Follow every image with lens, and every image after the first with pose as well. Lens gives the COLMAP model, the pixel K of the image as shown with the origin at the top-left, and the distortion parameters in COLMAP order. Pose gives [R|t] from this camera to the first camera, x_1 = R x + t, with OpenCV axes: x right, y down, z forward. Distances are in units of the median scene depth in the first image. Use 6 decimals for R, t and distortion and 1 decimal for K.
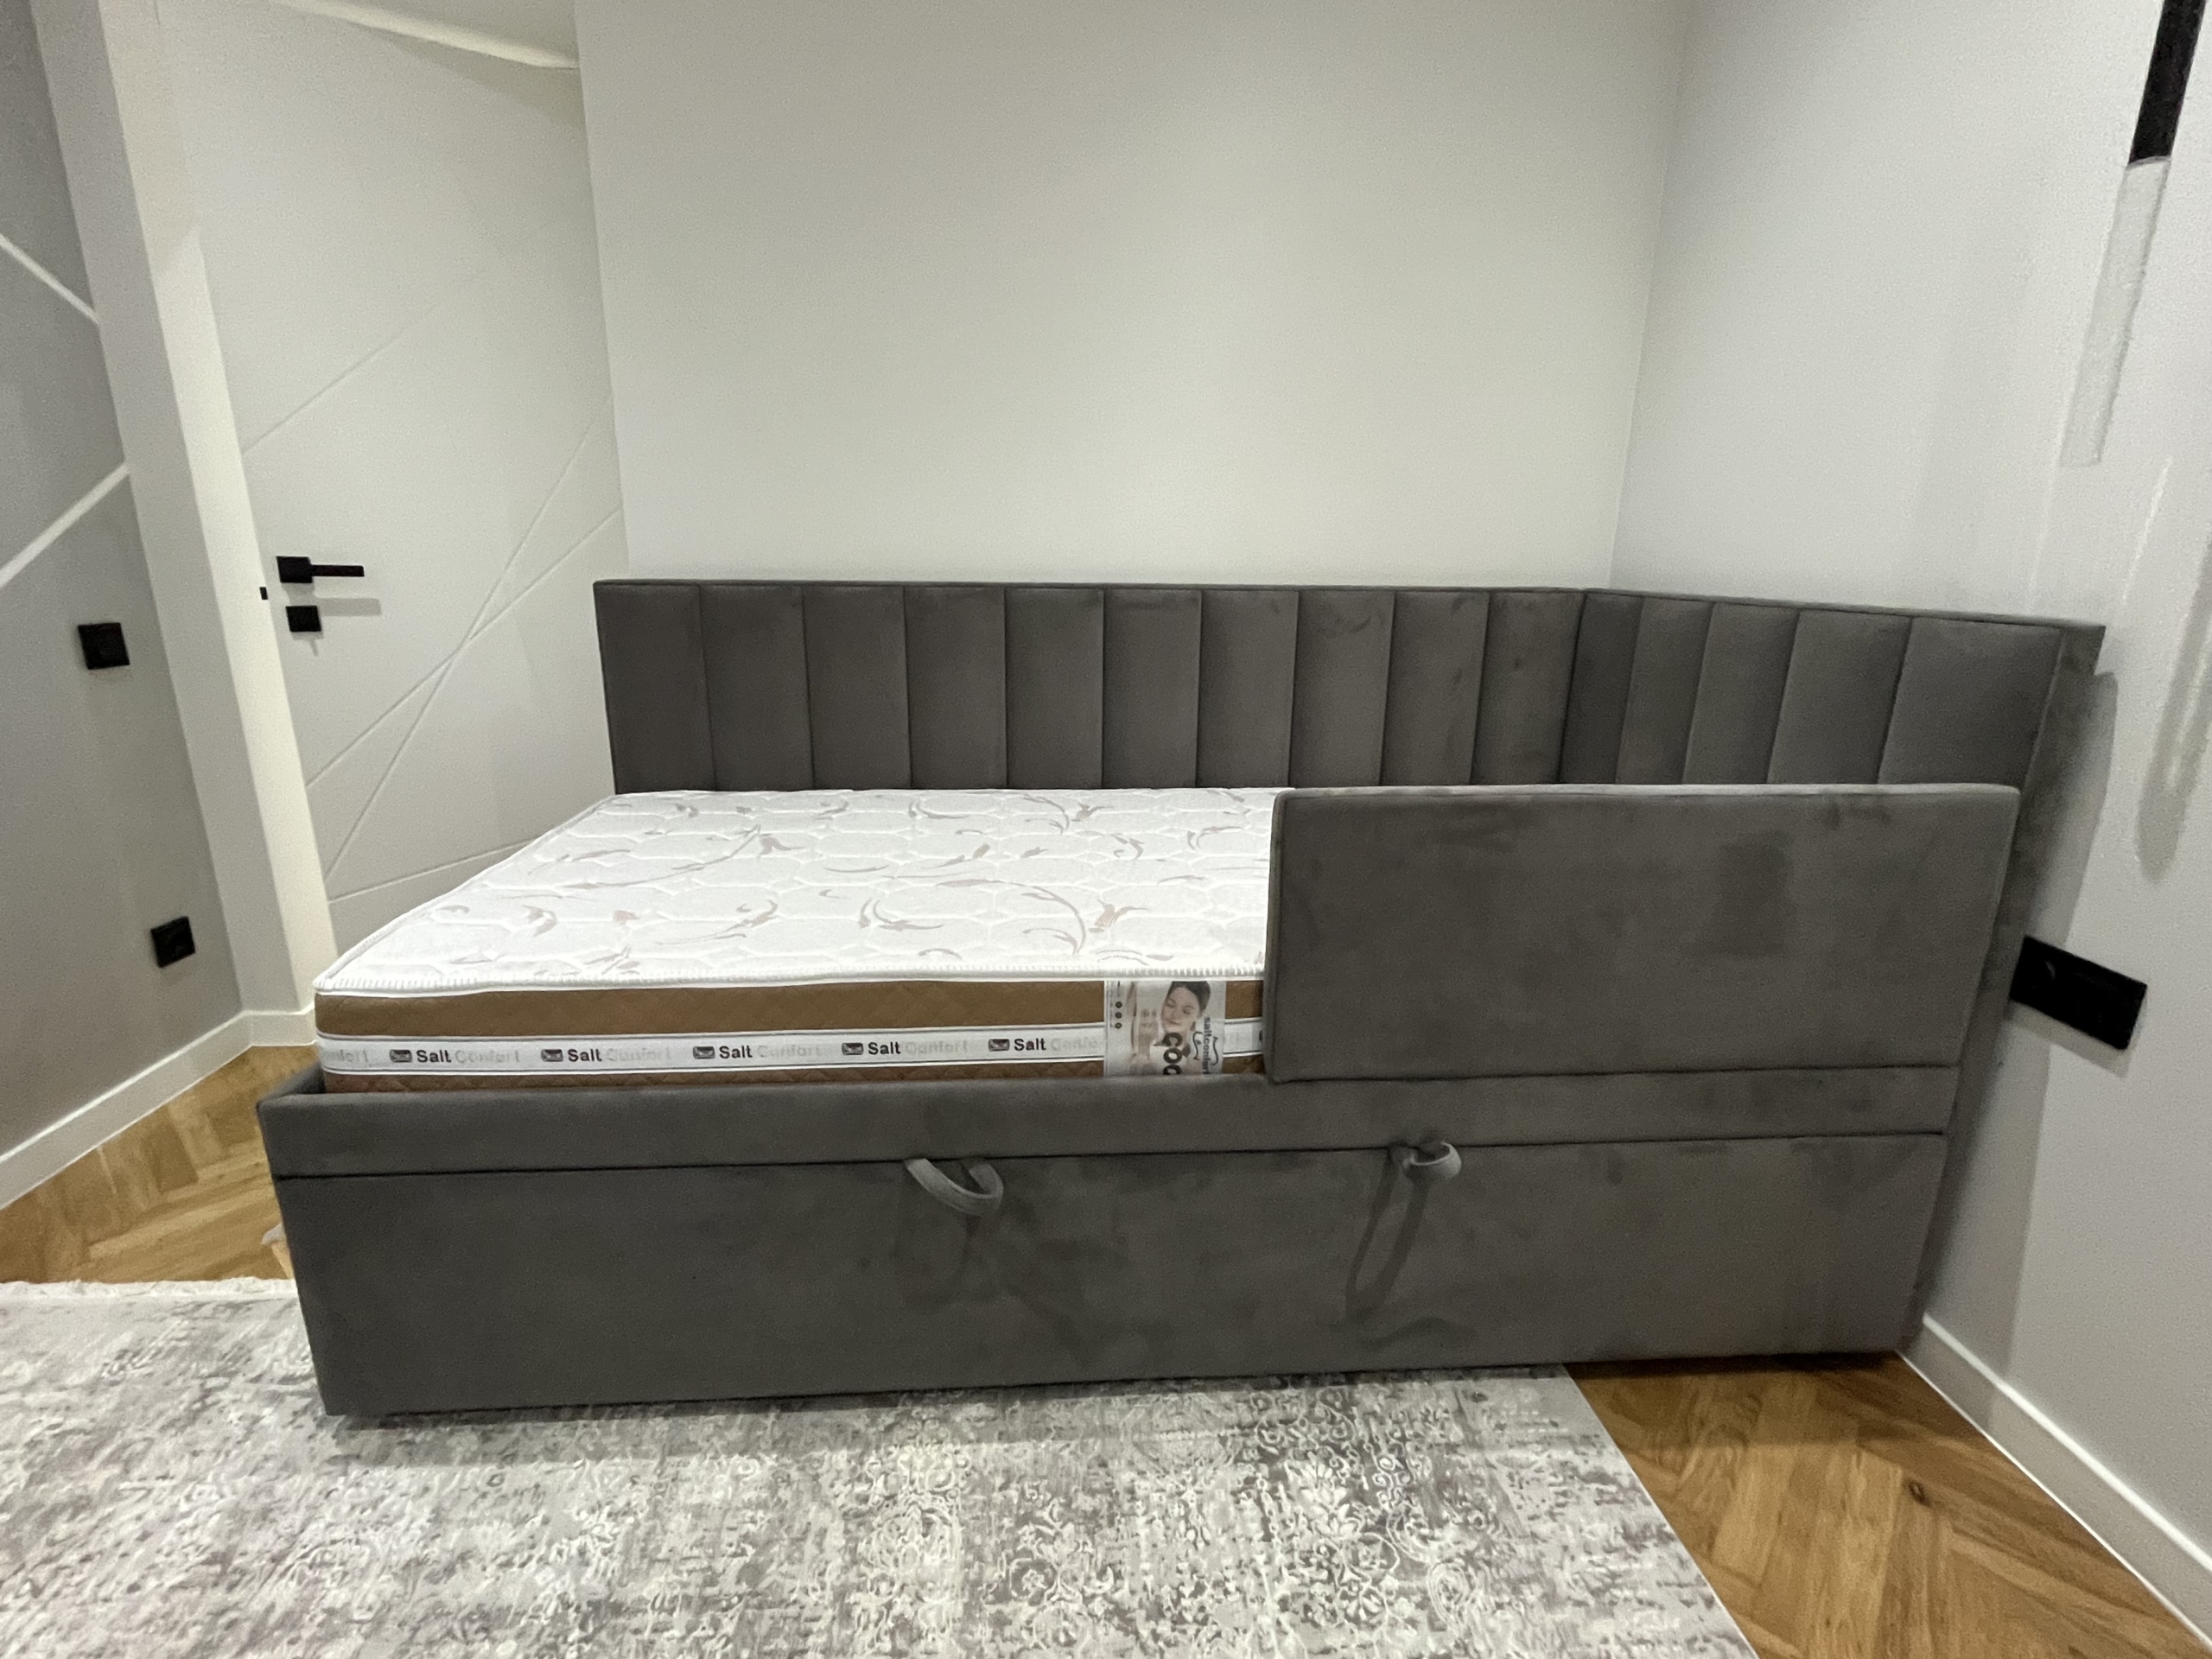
lens RADIAL K [[1021.2, 0, 1106.0], [0, 1021.2, 829.5], [0, 0, 1]] dist [-0.000737, -0.000428]
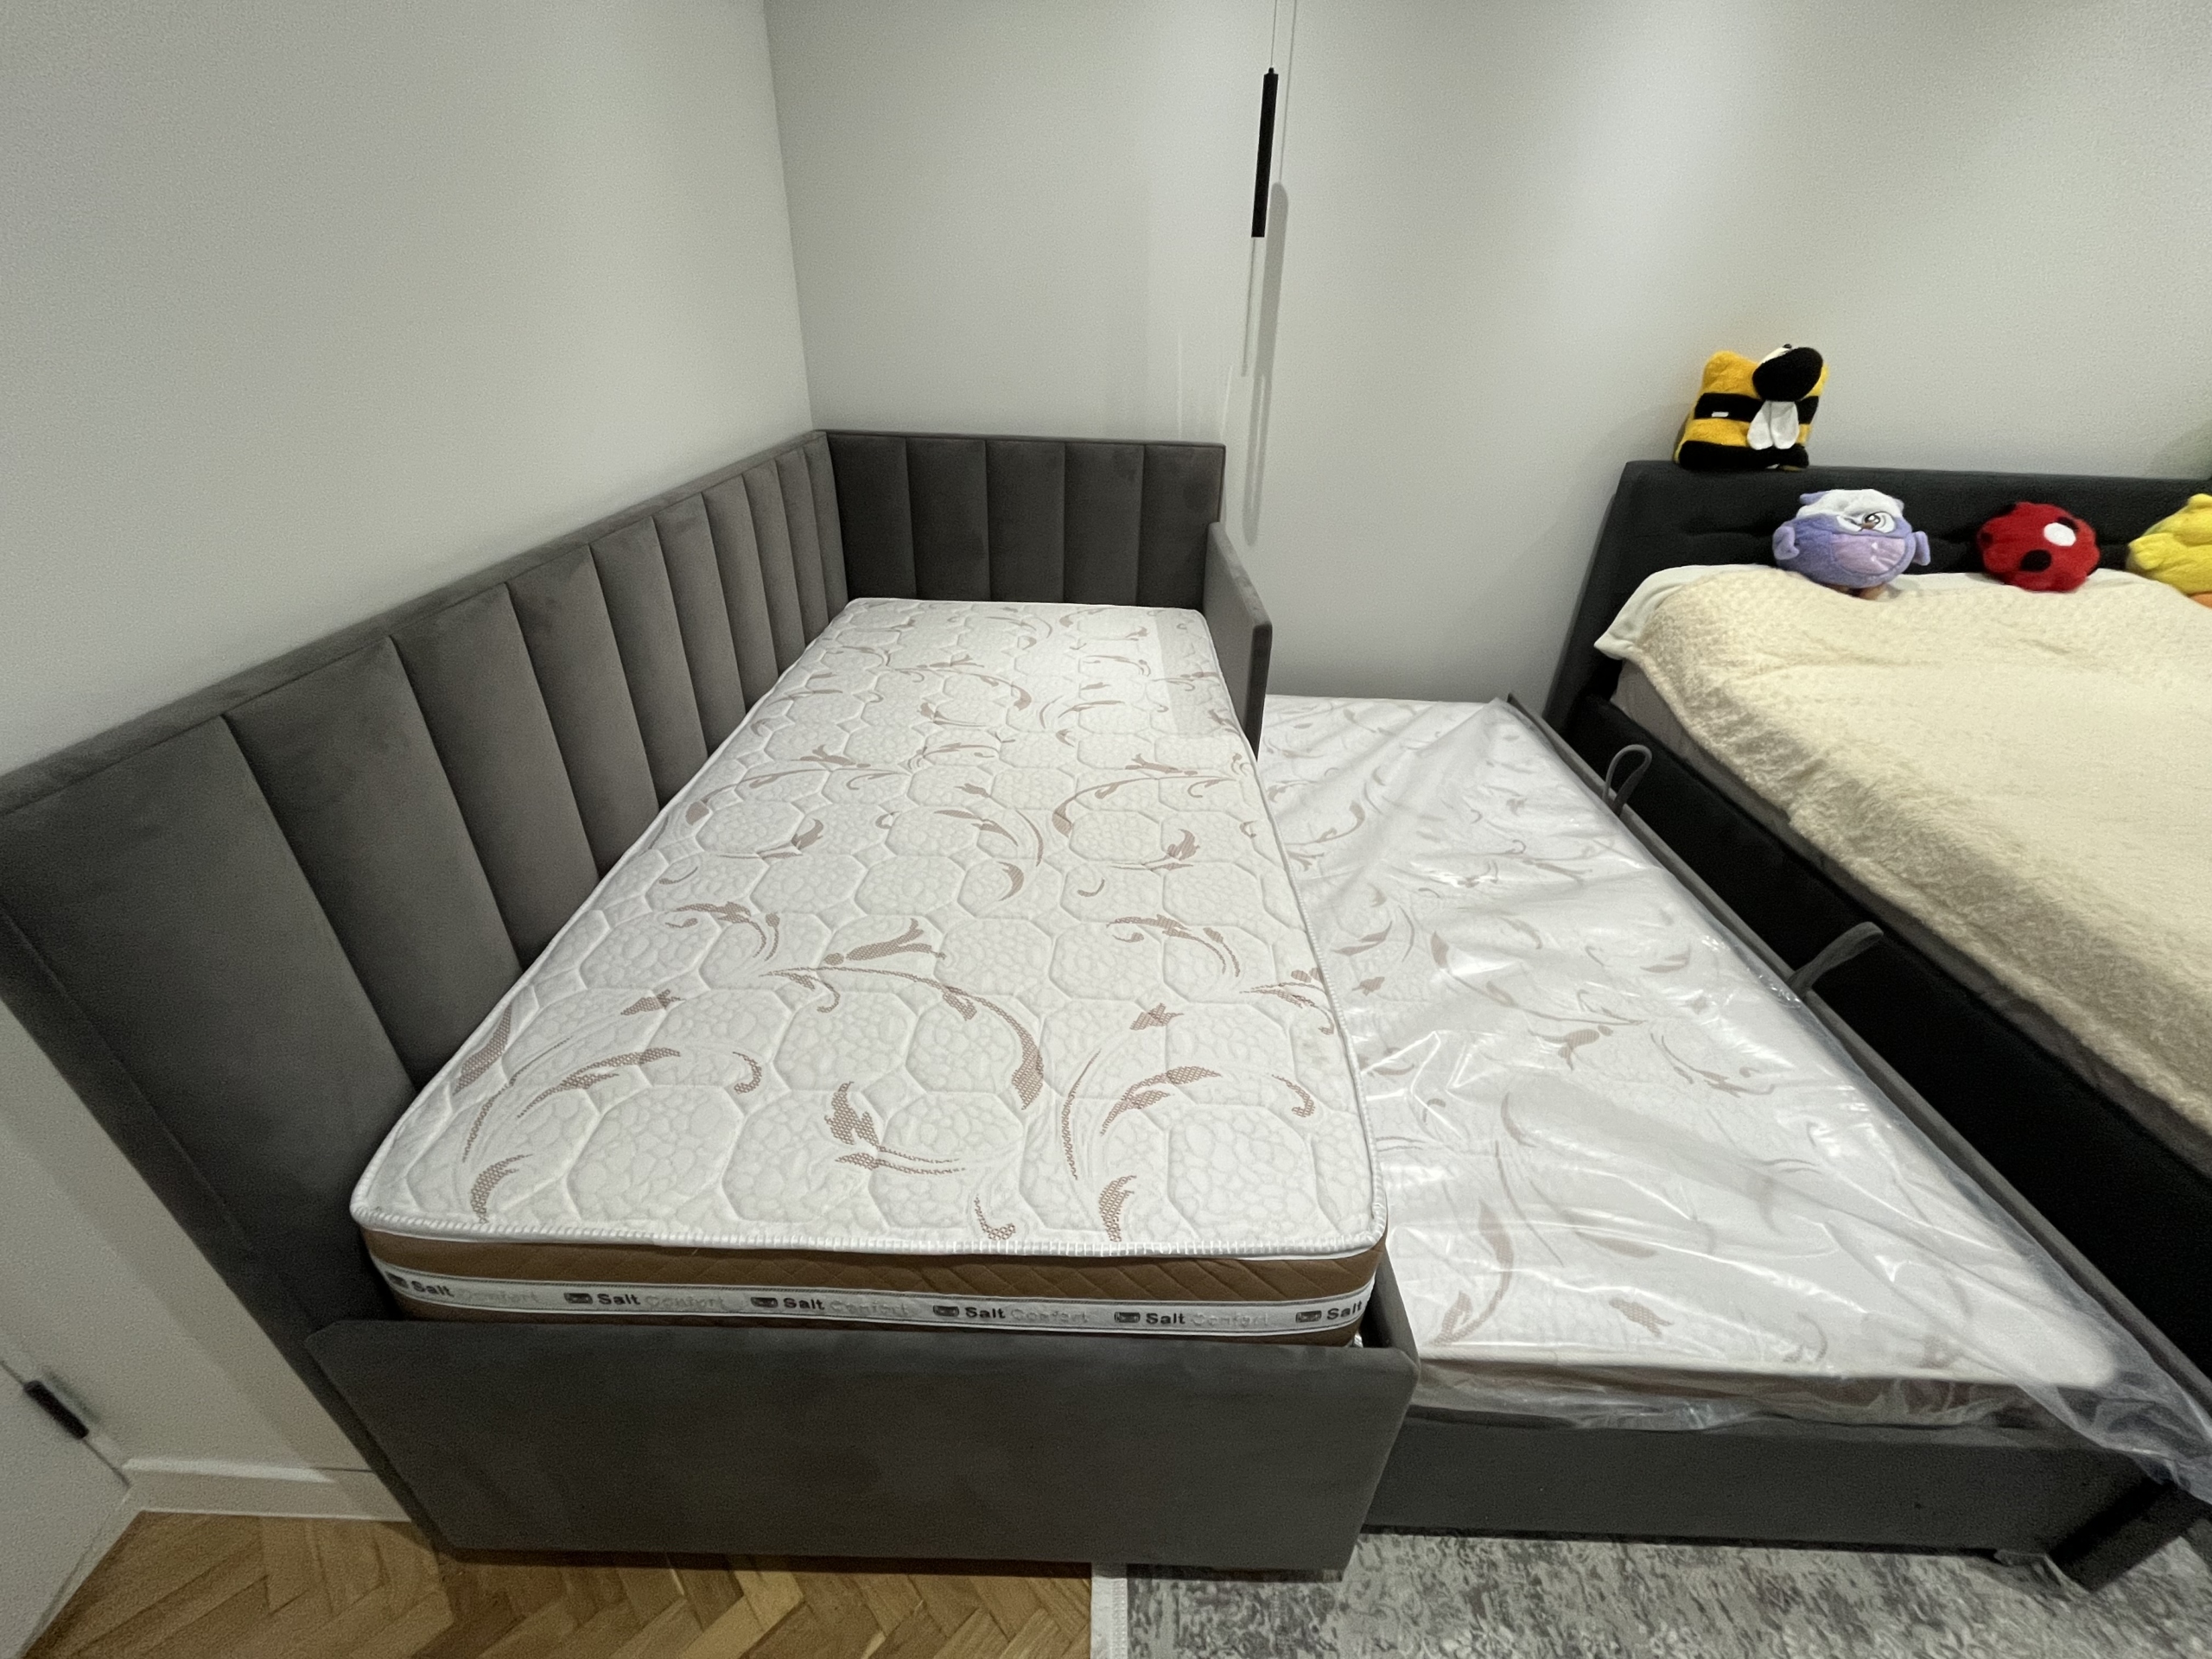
lens RADIAL K [[882.0, 0, 1106.0], [0, 882.0, 829.5], [0, 0, 1]] dist [0.000374, 0.000036]
pose [[0.077564, -0.516442, 0.852802, -1.205467], [0.231383, 0.841348, 0.488461, -0.499552], [-0.969766, 0.159437, 0.184755, 1.016411]]
